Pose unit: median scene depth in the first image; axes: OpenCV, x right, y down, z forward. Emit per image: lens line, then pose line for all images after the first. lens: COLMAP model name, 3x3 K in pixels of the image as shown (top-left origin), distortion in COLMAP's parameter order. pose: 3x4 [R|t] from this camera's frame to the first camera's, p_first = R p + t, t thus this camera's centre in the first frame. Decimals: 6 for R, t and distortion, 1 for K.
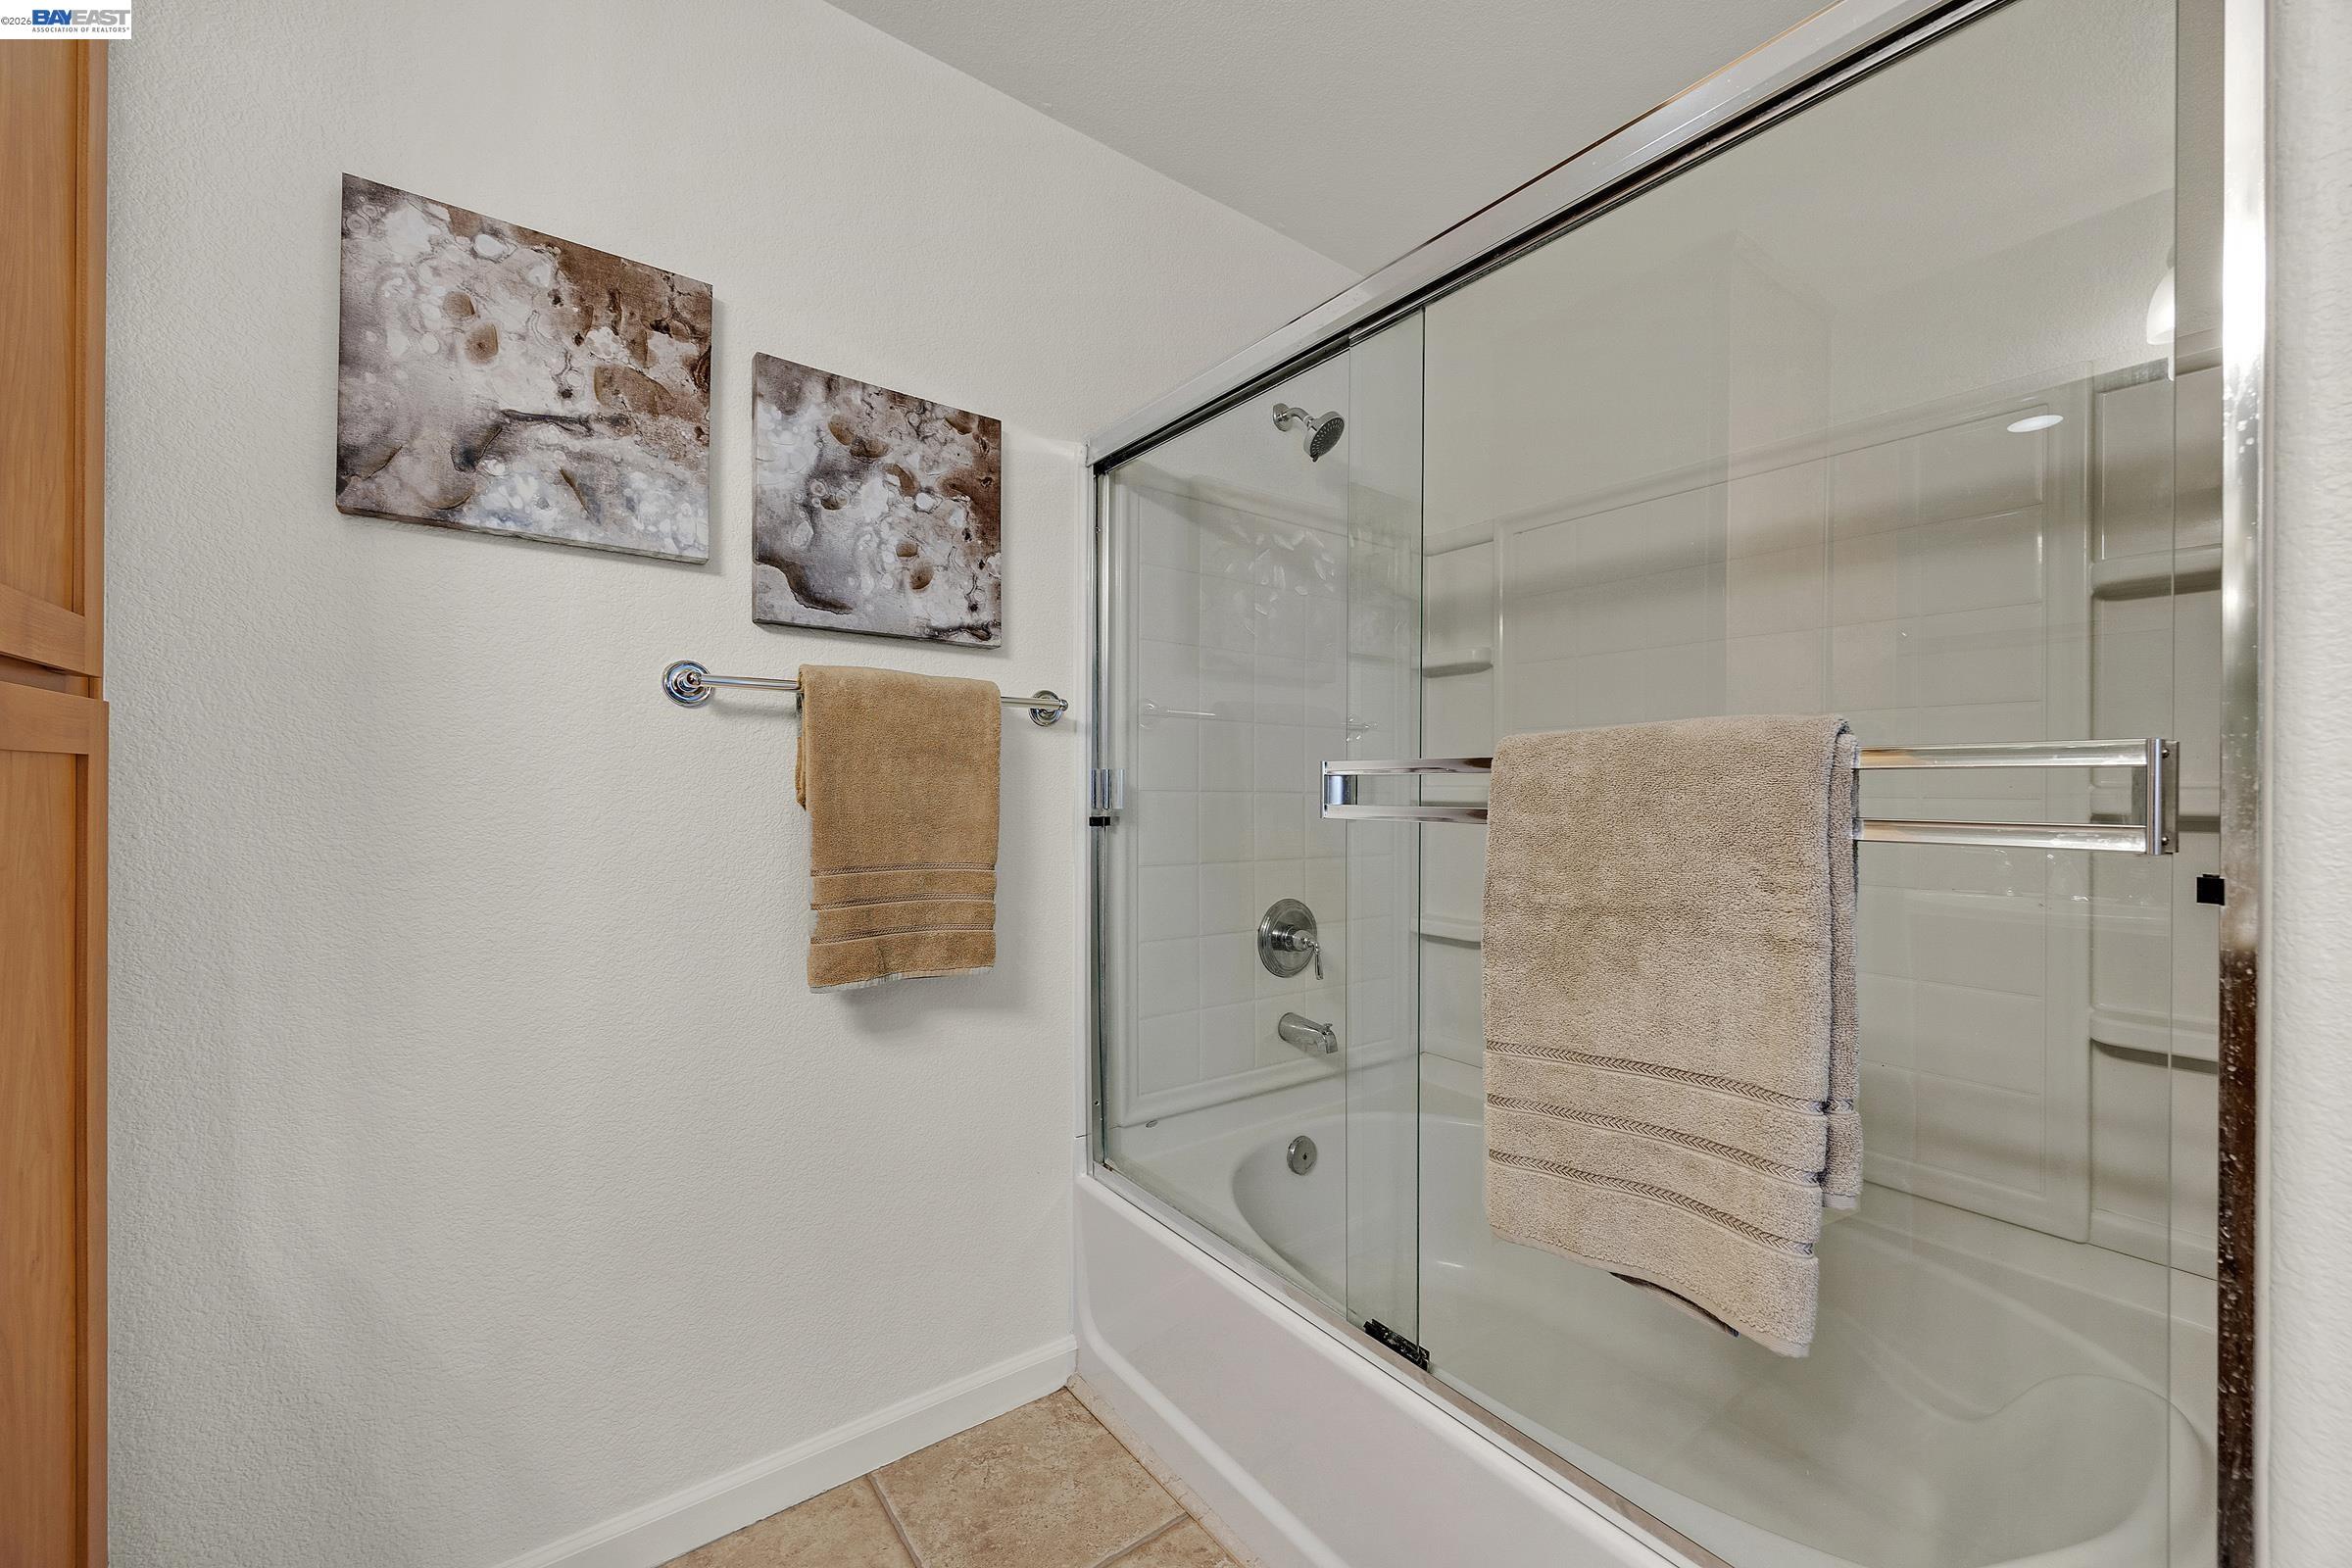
lens RADIAL K [[907.5, 0, 1166.0], [0, 907.5, 790.5], [0, 0, 1]] dist [-0.001094, 0.000153]
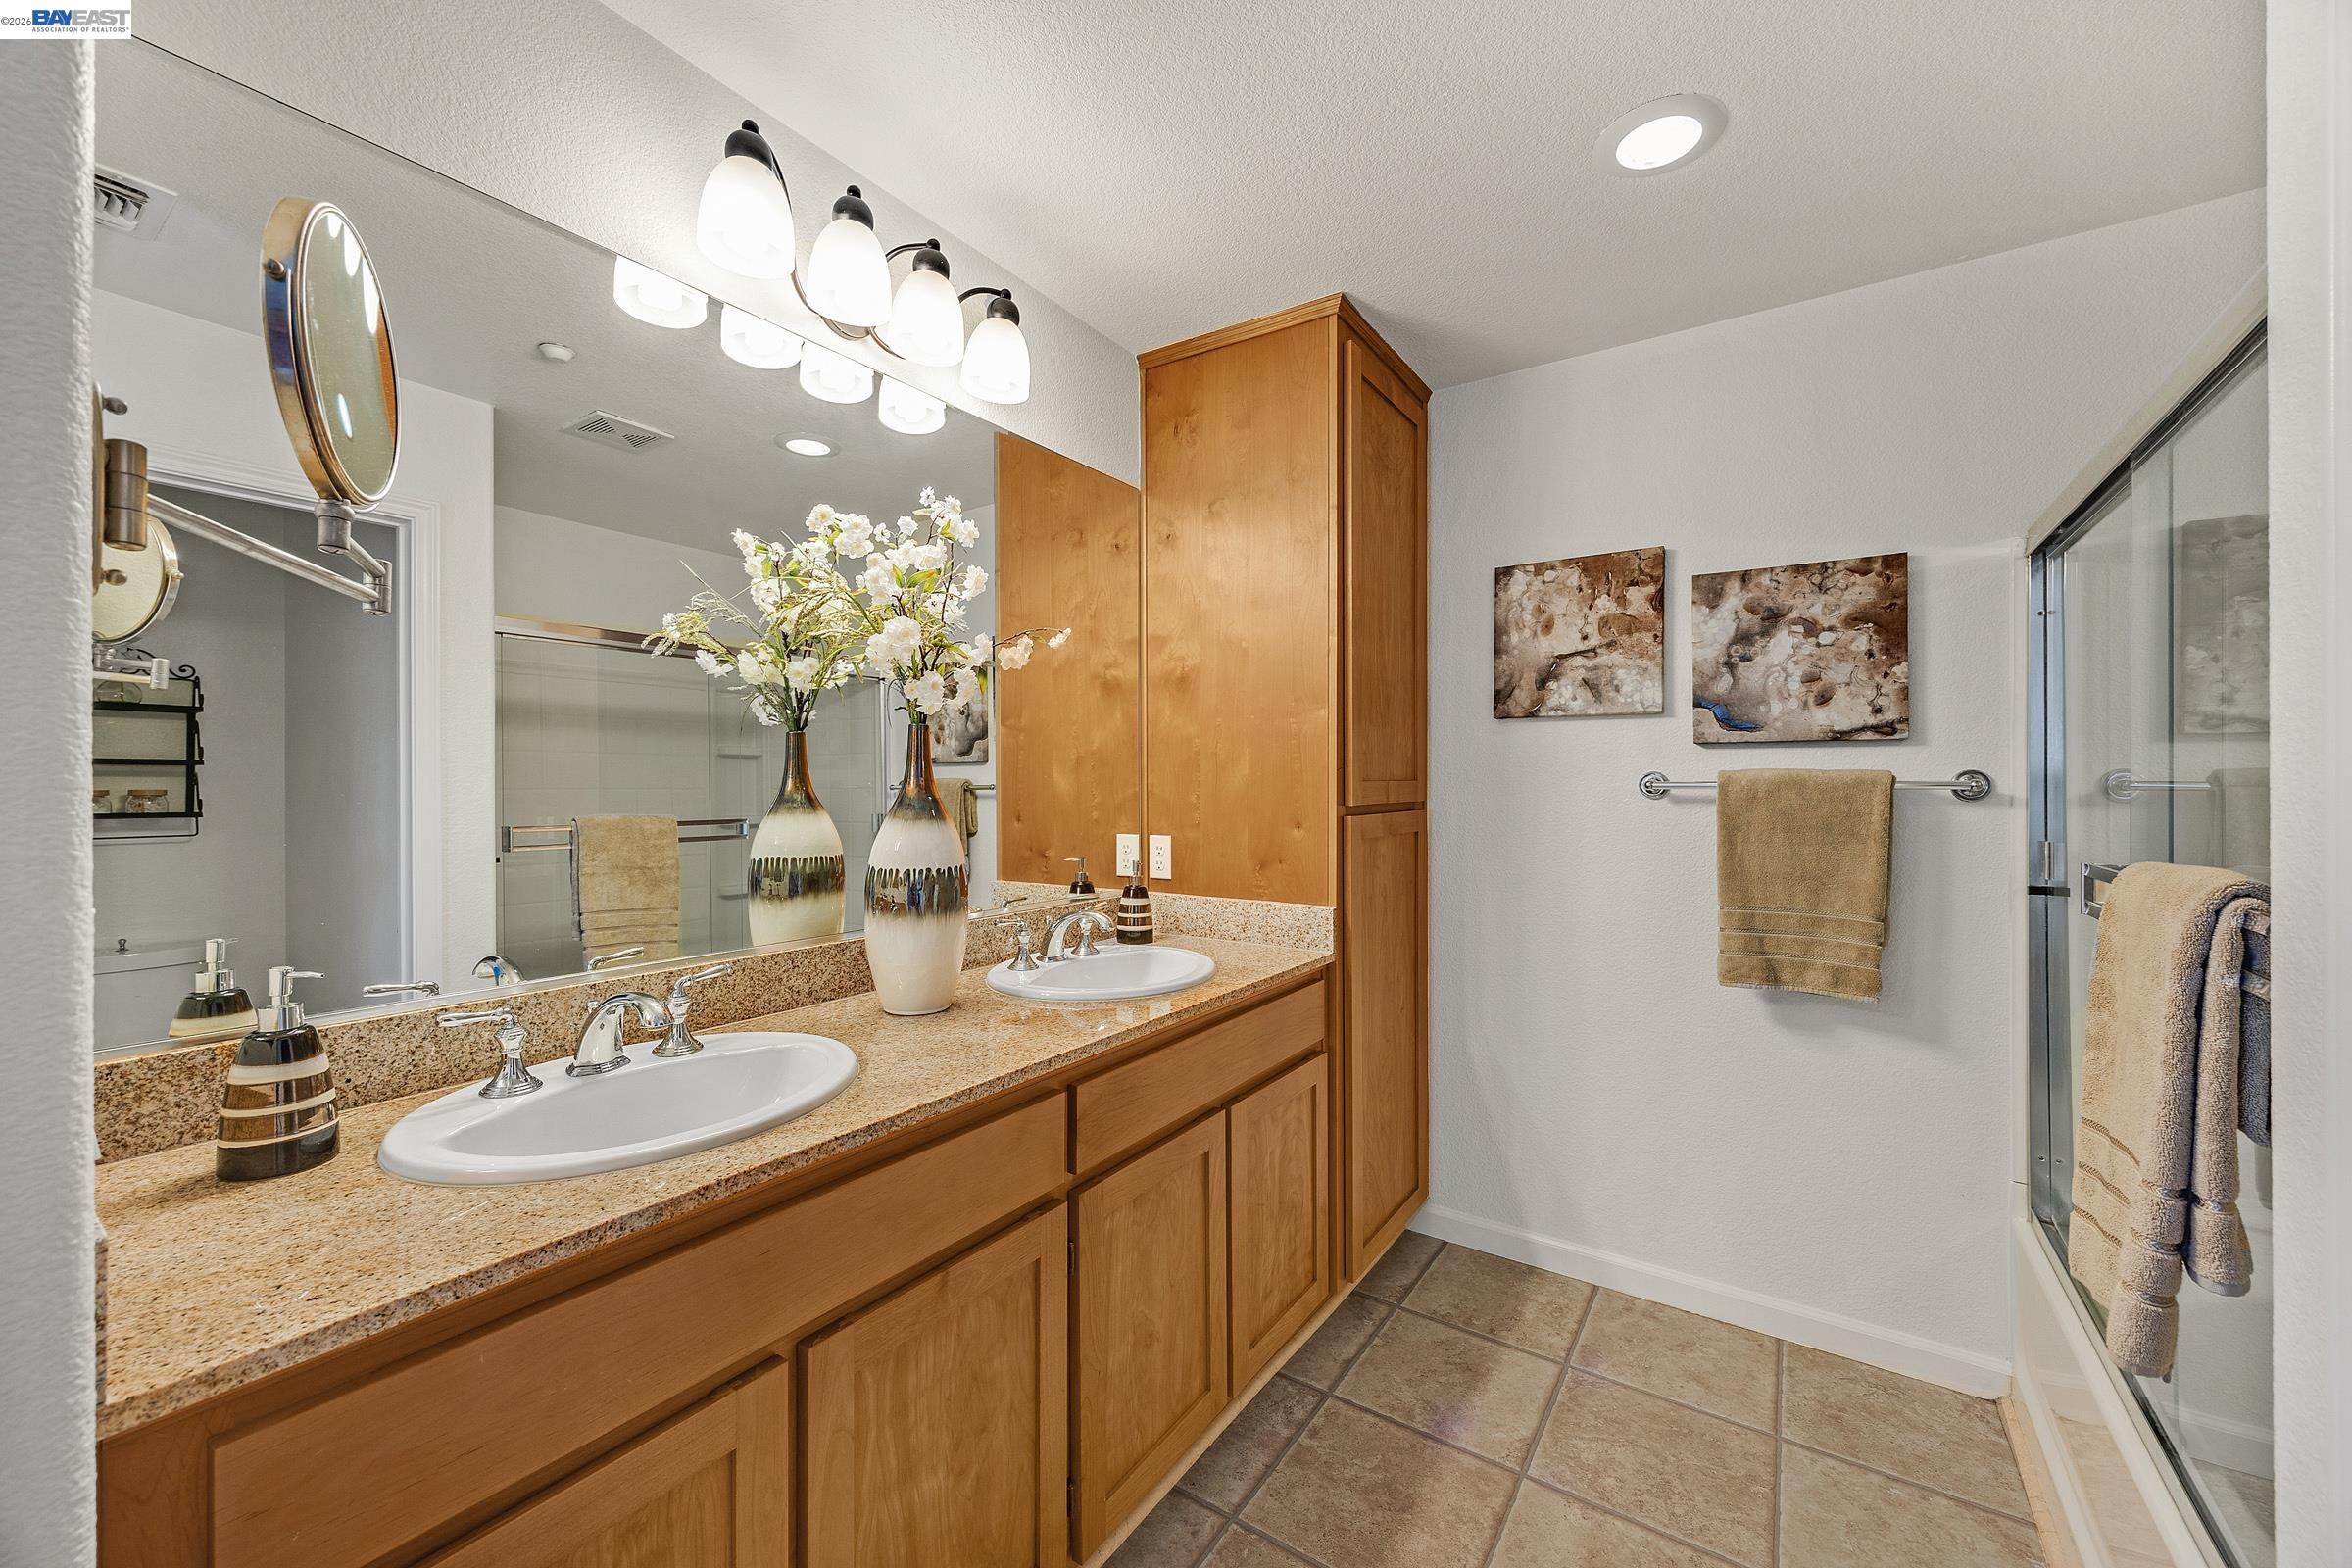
lens RADIAL K [[907.5, 0, 1182.8], [0, 907.5, 780.6], [0, 0, 1]] dist [-0.001094, 0.000153]
pose [[0.321993, -0.014341, -0.946633, 0.735243], [-0.000804, 0.999881, -0.015421, -0.094049], [0.946742, 0.005727, 0.321943, -0.344806]]
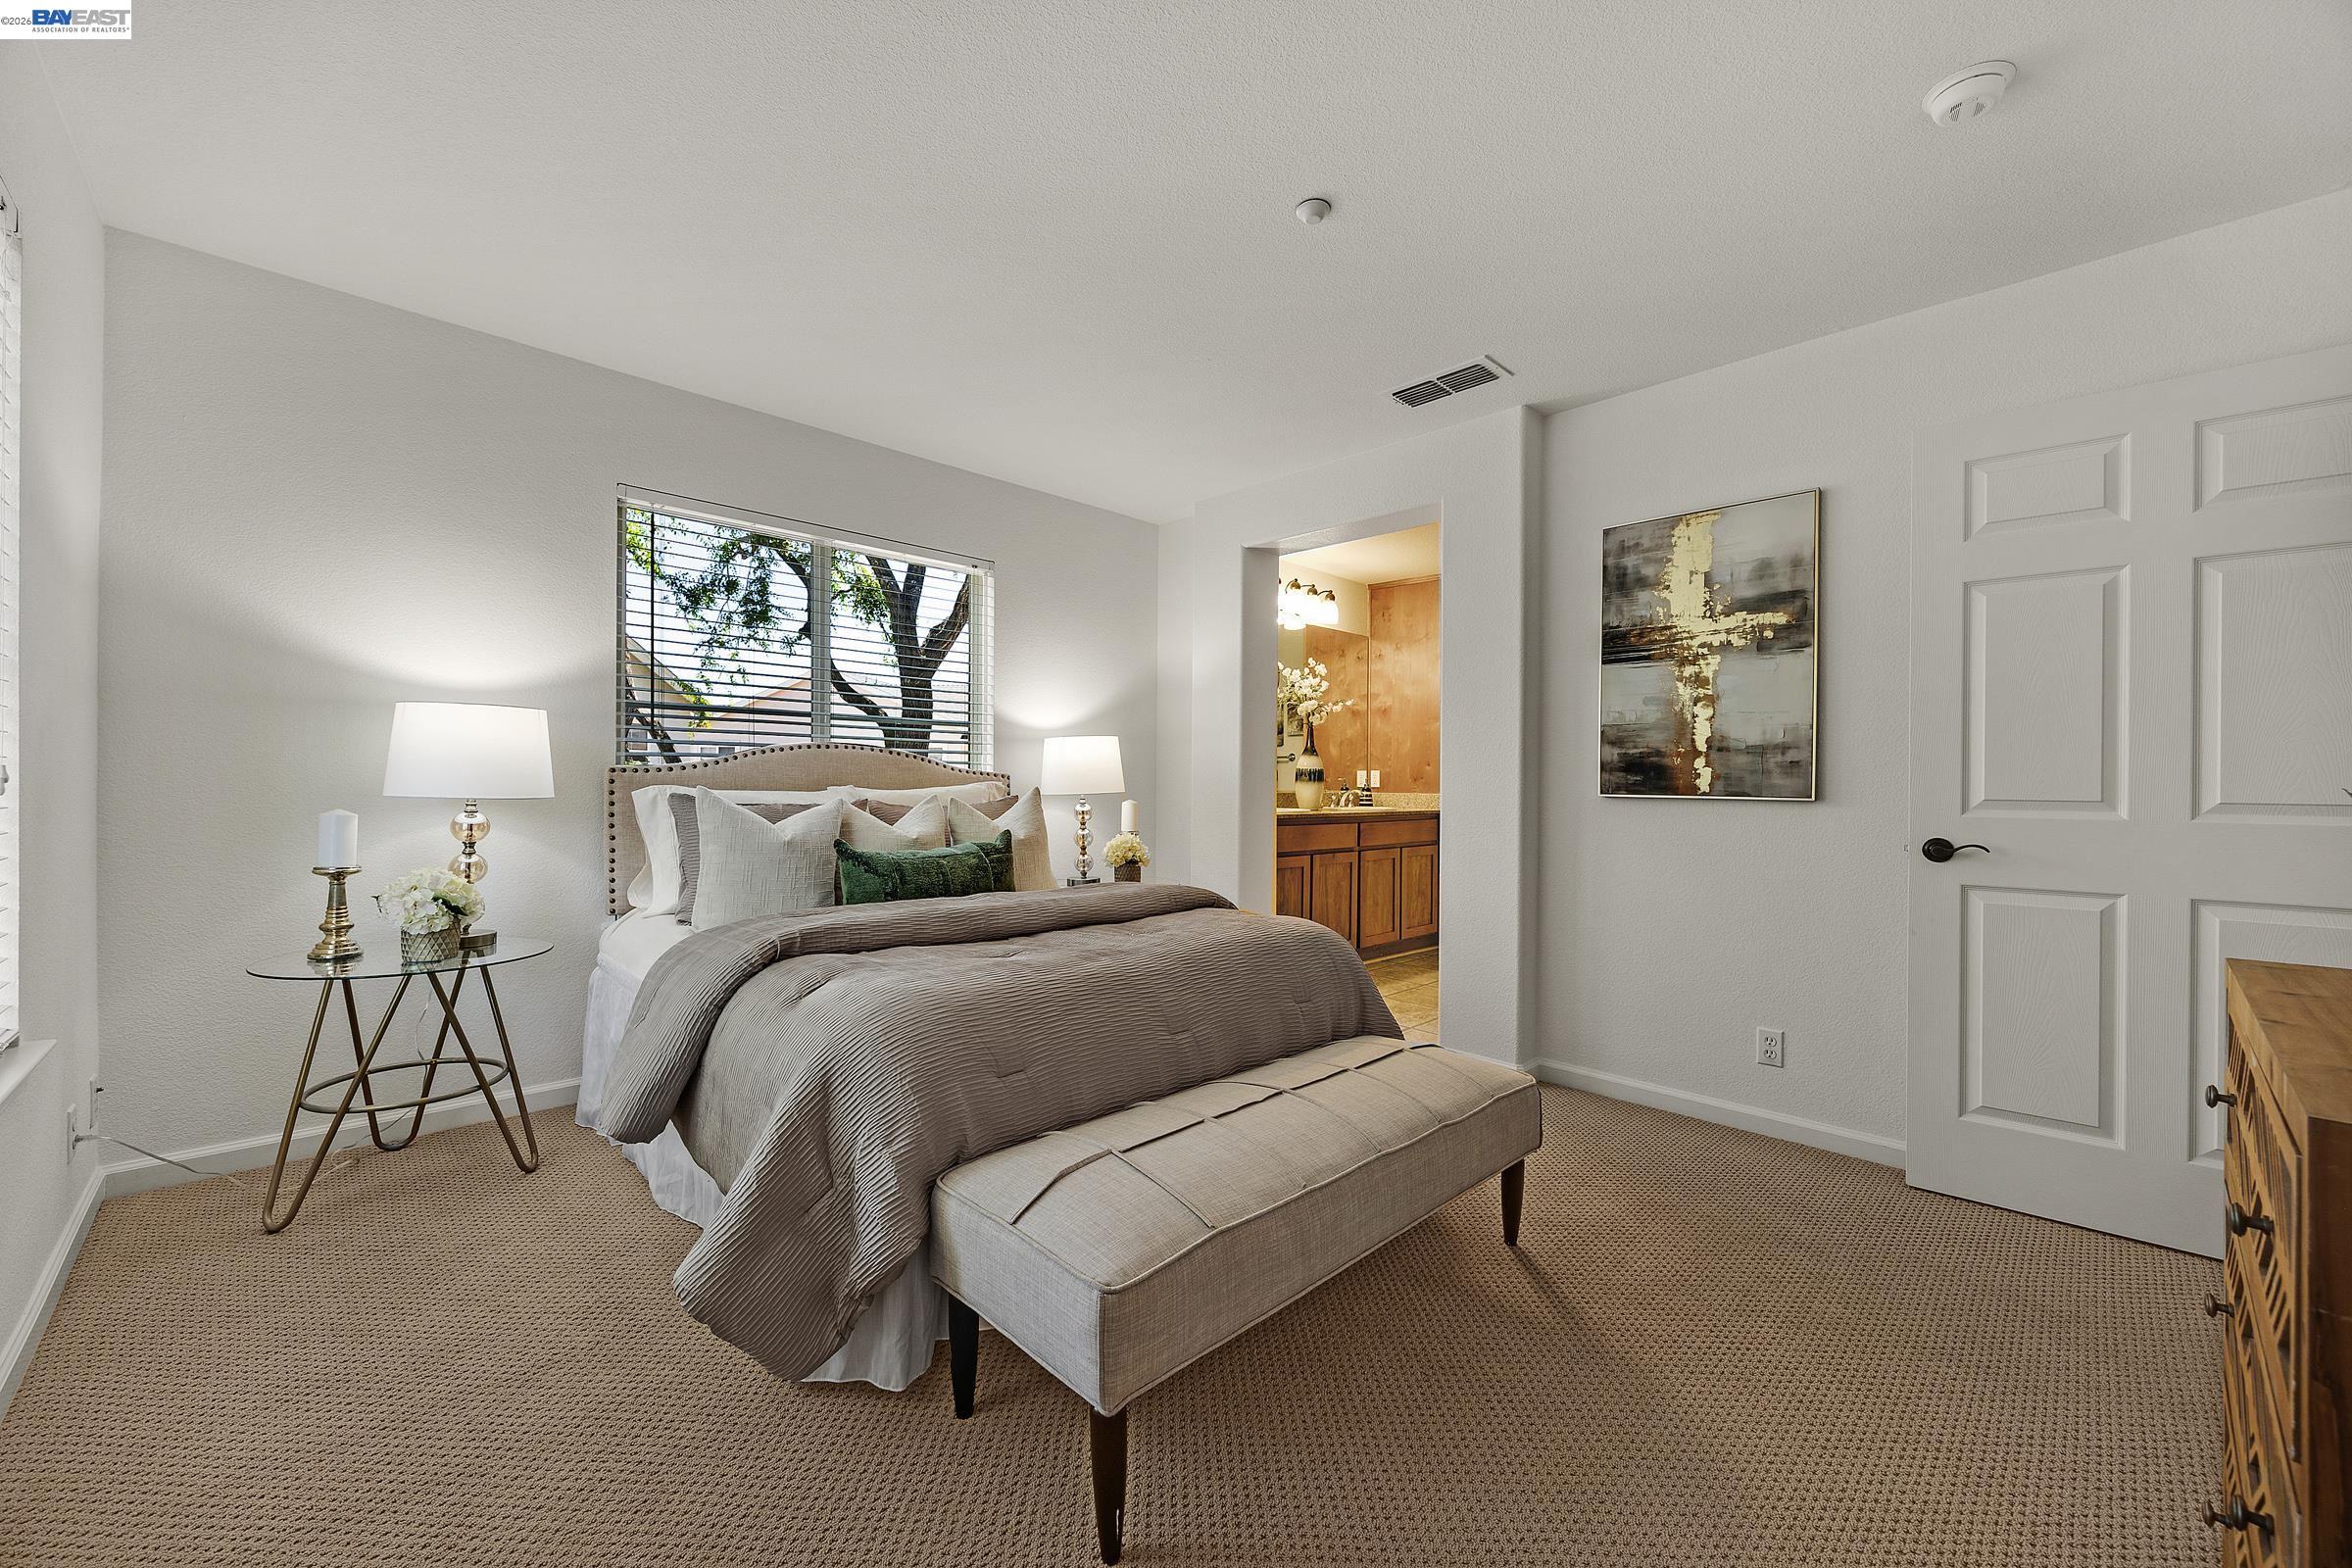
lens RADIAL K [[907.5, 0, 1174.1], [0, 907.5, 778.9], [0, 0, 1]] dist [-0.001094, 0.000153]
pose [[0.126159, -0.014654, -0.991902, 3.266198], [-0.012533, 0.999788, -0.016365, 0.099795], [0.991931, 0.014496, 0.125949, -1.325070]]
